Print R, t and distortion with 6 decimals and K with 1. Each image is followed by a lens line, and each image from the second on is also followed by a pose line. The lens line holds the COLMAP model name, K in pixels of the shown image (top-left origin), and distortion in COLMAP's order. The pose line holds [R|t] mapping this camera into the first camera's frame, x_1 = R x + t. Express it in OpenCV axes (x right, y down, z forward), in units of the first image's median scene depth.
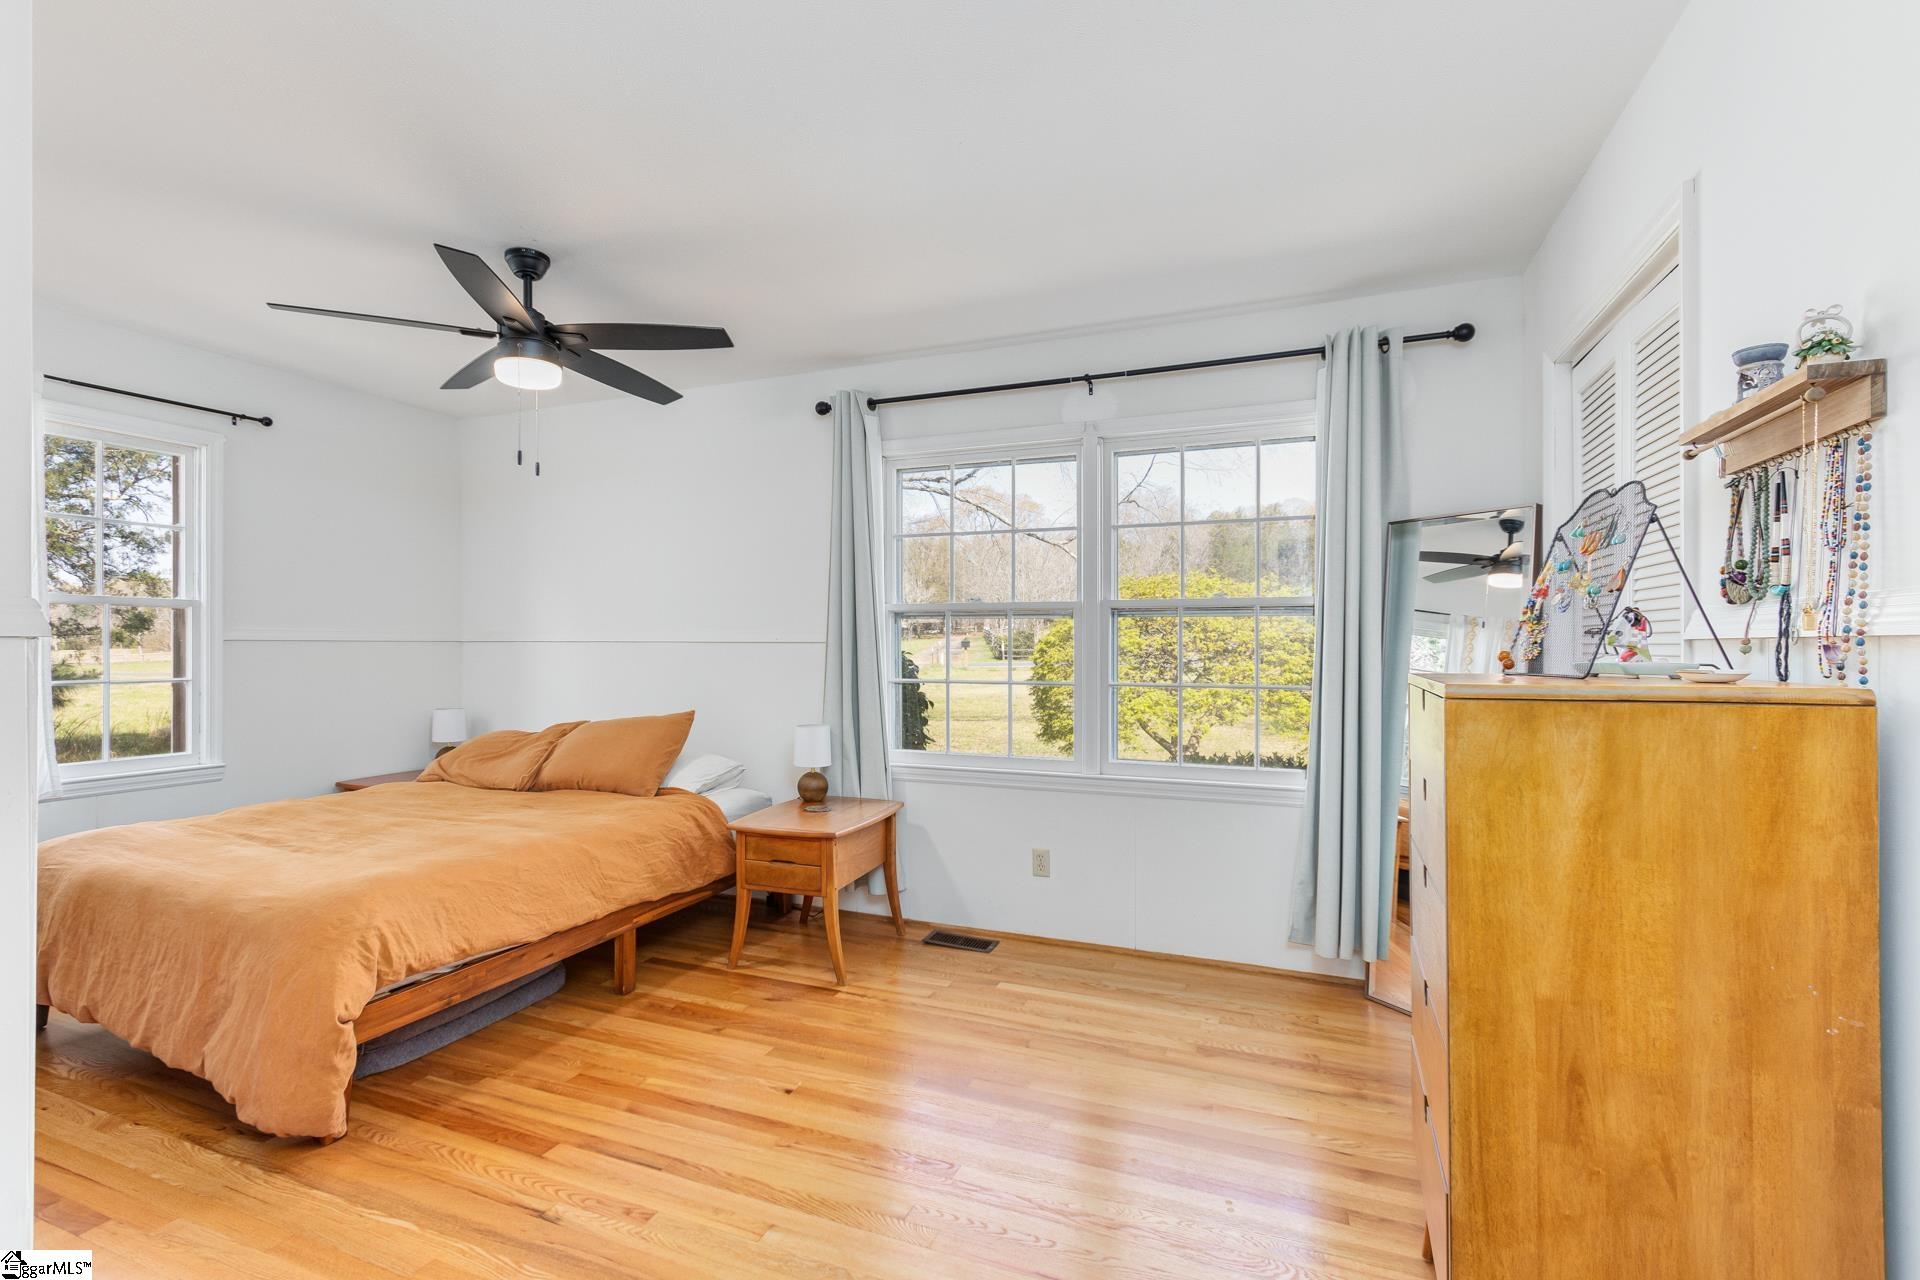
lens RADIAL K [[872.7, 0, 931.0], [0, 872.7, 642.9], [0, 0, 1]] dist [0.005615, -0.001087]
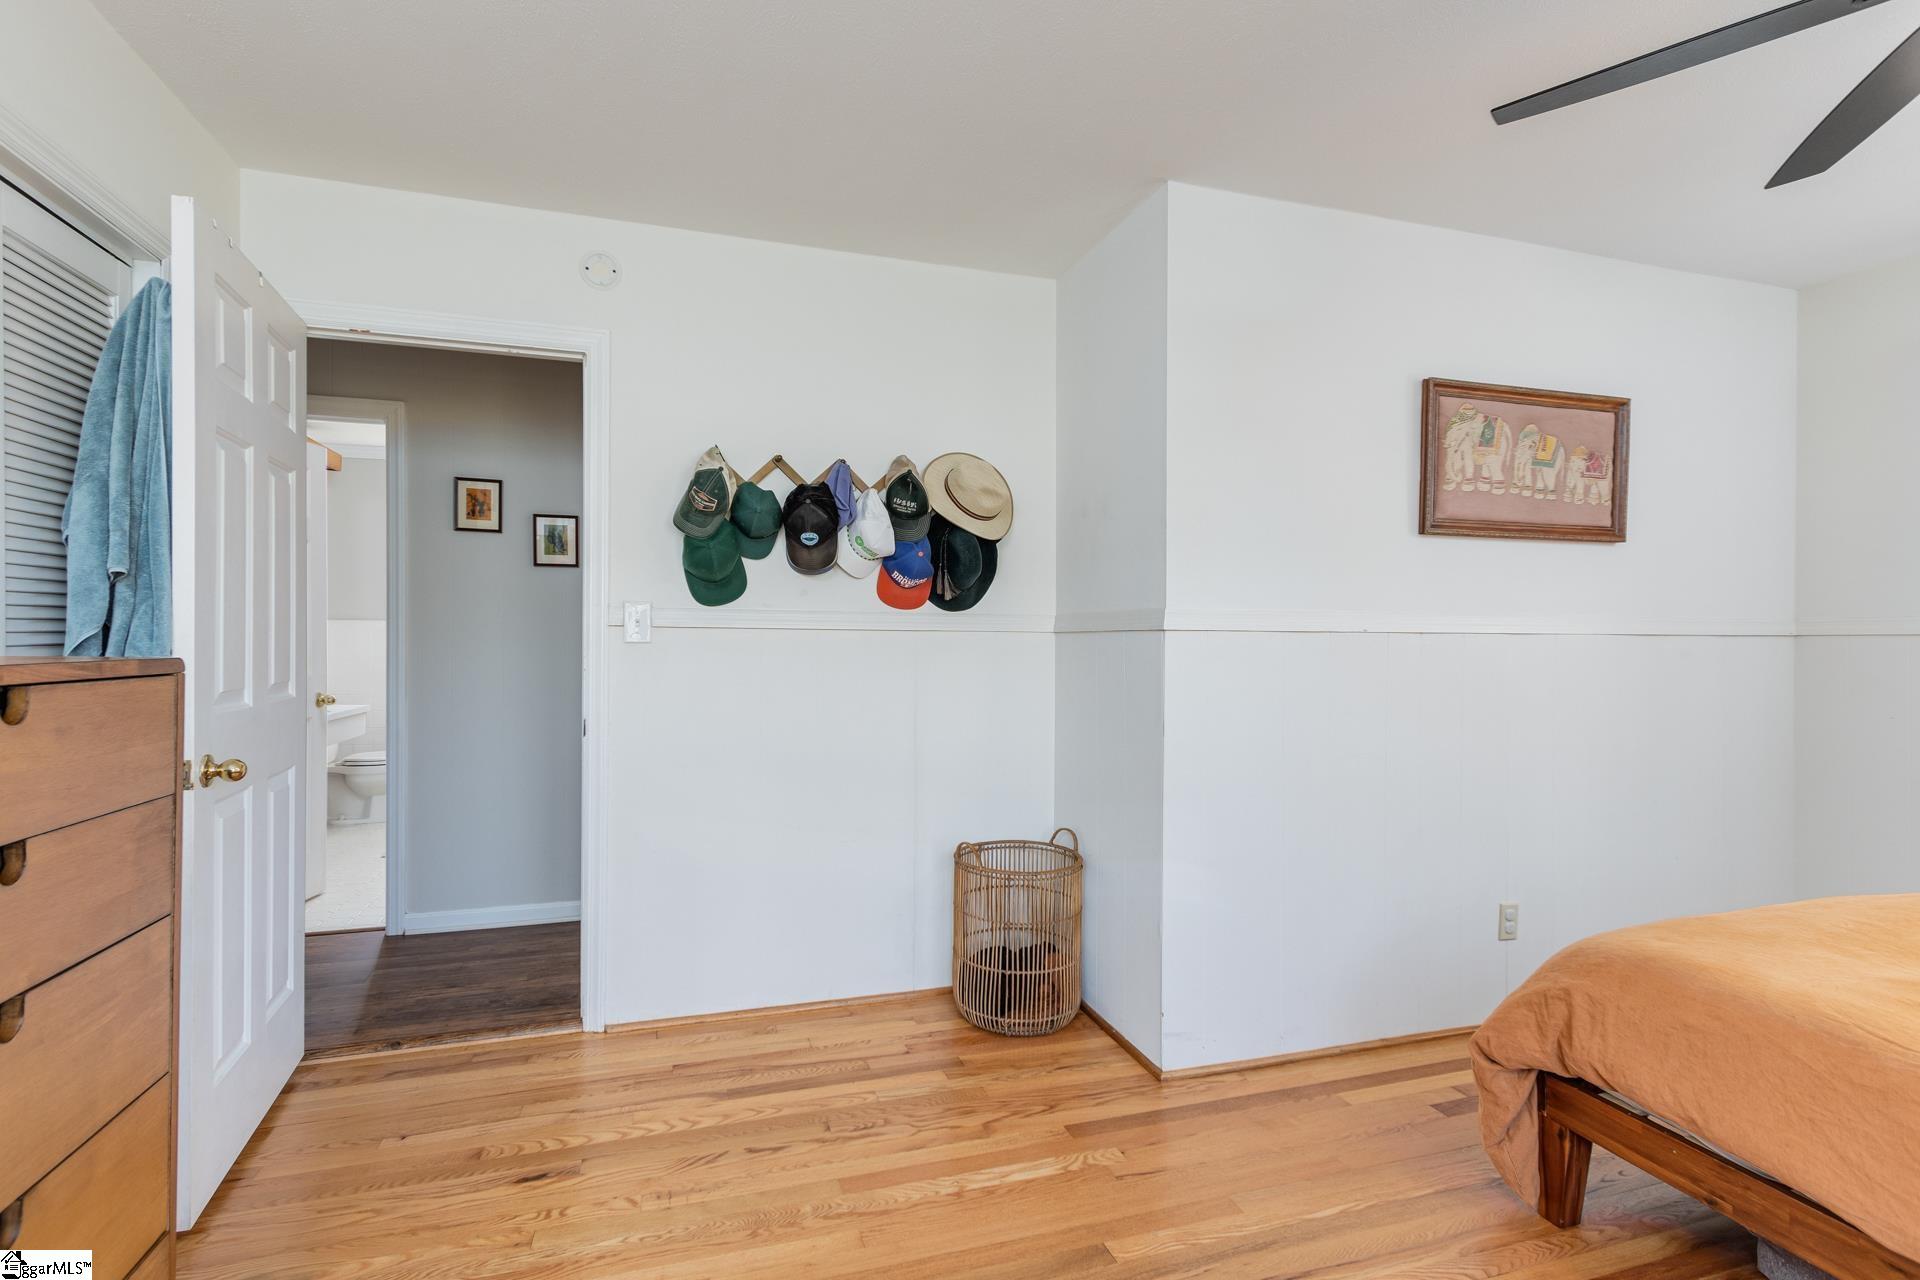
lens RADIAL K [[872.7, 0, 931.0], [0, 872.7, 642.9], [0, 0, 1]] dist [0.005615, -0.001087]
pose [[-0.773465, -0.005300, -0.633817, 0.211268], [-0.007050, 0.999975, 0.000242, 0.008443], [0.633800, 0.004656, -0.773483, 0.825625]]
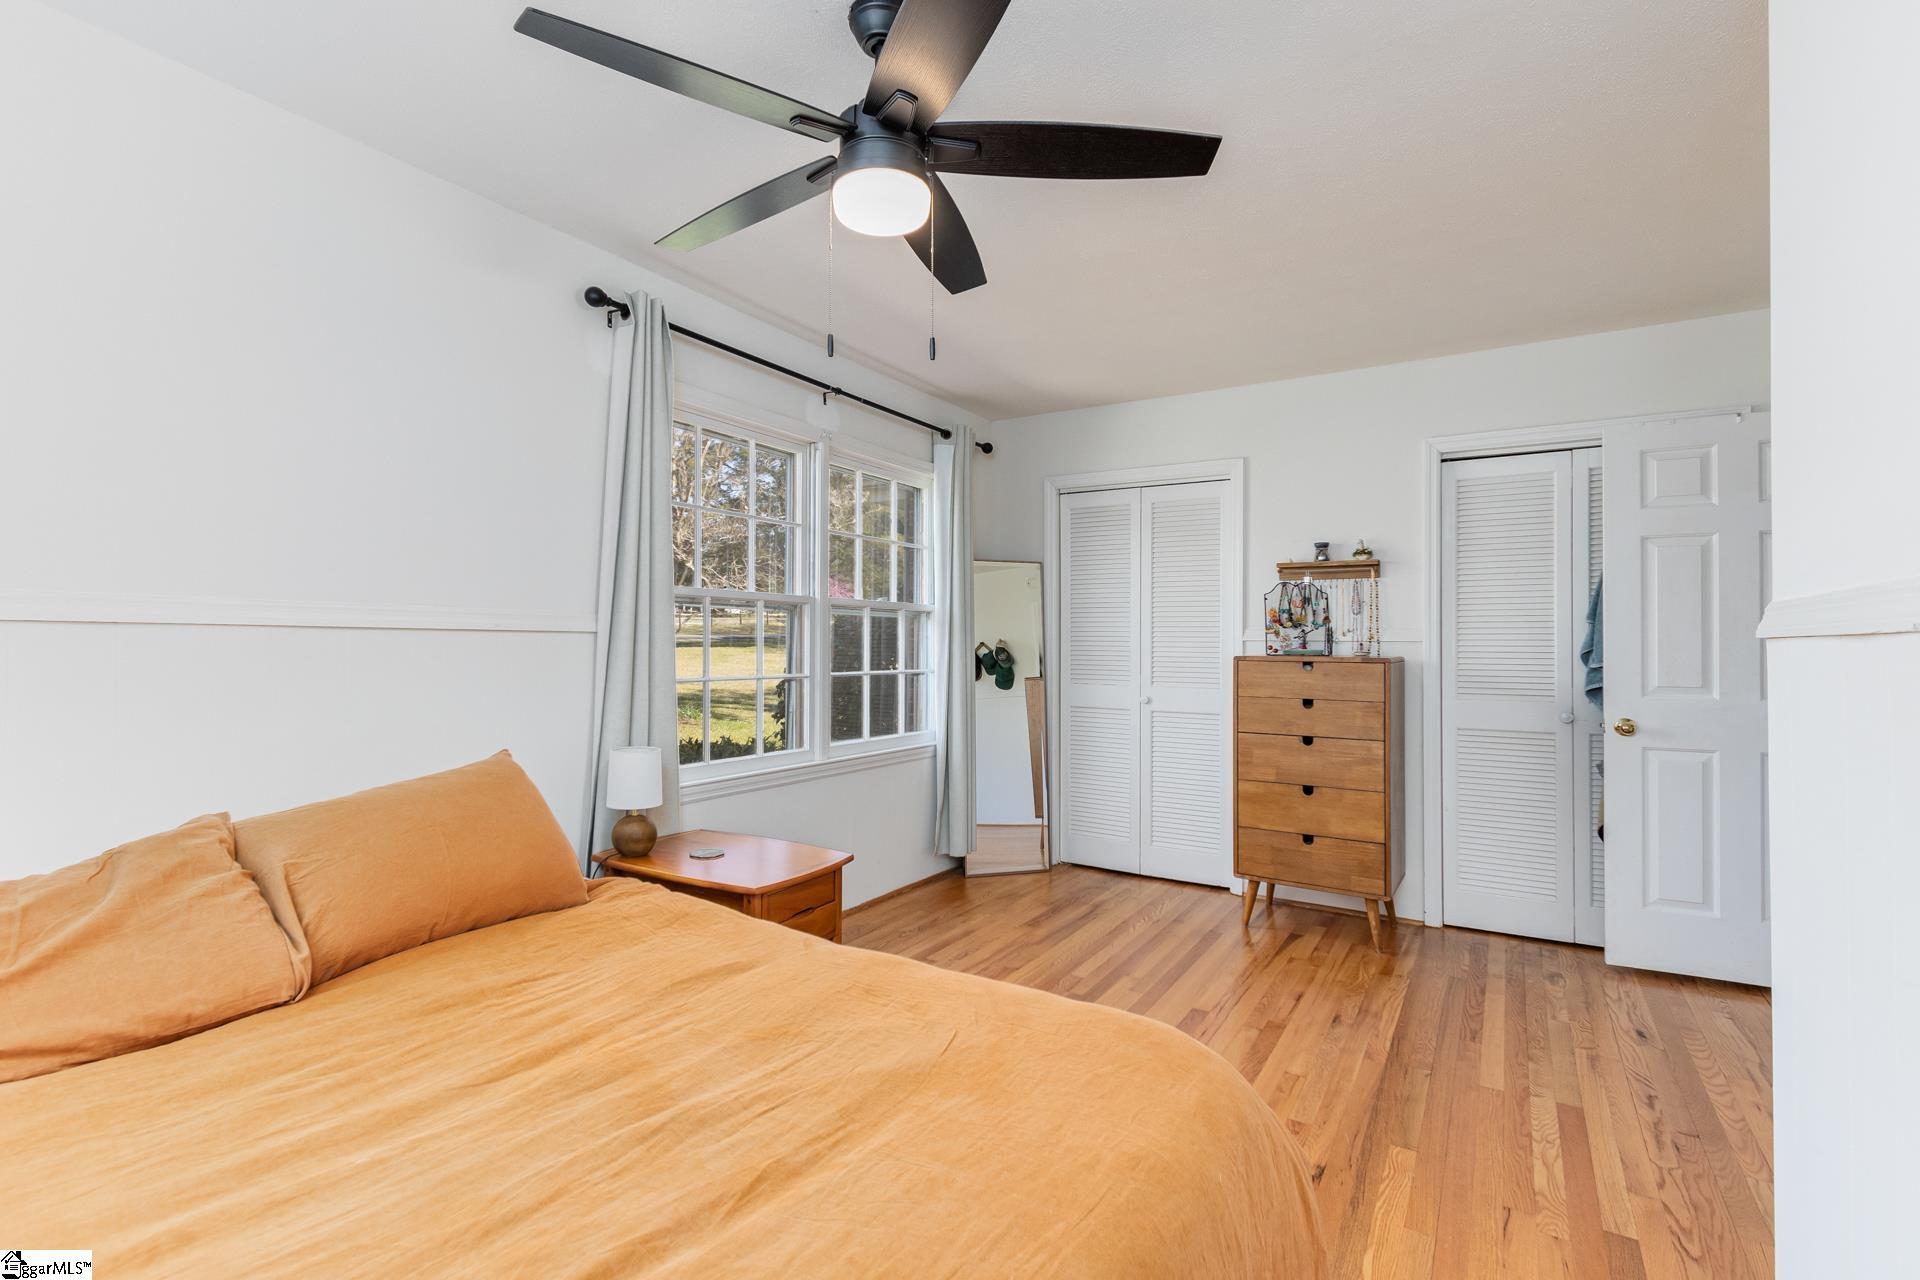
lens RADIAL K [[872.7, 0, 931.0], [0, 872.7, 642.9], [0, 0, 1]] dist [0.005615, -0.001087]
pose [[0.187633, 0.004351, 0.982230, -0.891192], [-0.011559, 0.999931, -0.002221, 0.008299], [-0.982171, -0.010937, 0.187670, 0.712949]]
